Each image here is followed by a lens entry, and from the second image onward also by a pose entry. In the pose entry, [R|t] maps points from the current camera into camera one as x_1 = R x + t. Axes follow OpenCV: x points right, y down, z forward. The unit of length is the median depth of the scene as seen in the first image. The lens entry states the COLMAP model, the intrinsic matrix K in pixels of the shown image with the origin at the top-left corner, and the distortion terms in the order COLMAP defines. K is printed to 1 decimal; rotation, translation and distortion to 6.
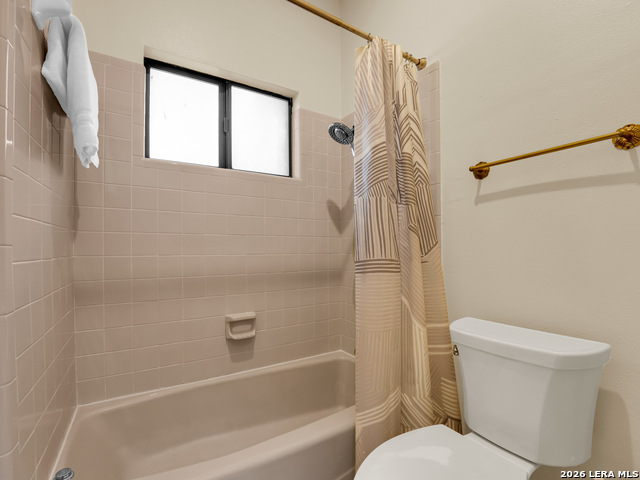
lens RADIAL K [[298.8, 0, 322.3], [0, 298.8, 244.0], [0, 0, 1]] dist [-0.005303, -0.000326]
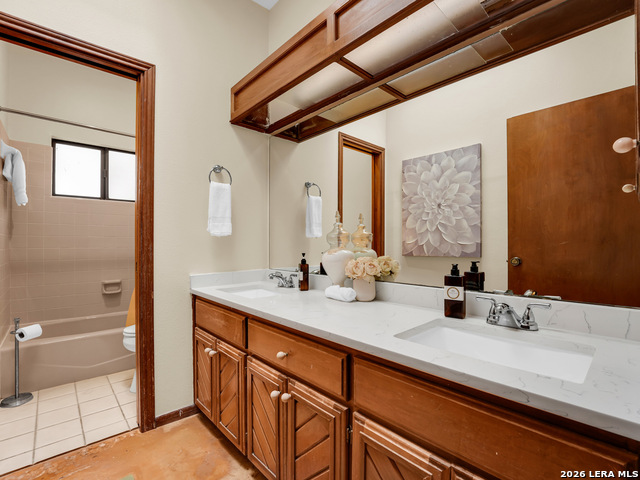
lens RADIAL K [[298.8, 0, 317.1], [0, 298.8, 241.3], [0, 0, 1]] dist [-0.005303, -0.000326]
pose [[0.985049, 0.004655, 0.172212, 0.662278], [-0.005745, 0.999967, 0.005830, -0.022207], [-0.172179, -0.006732, 0.985043, -1.029805]]
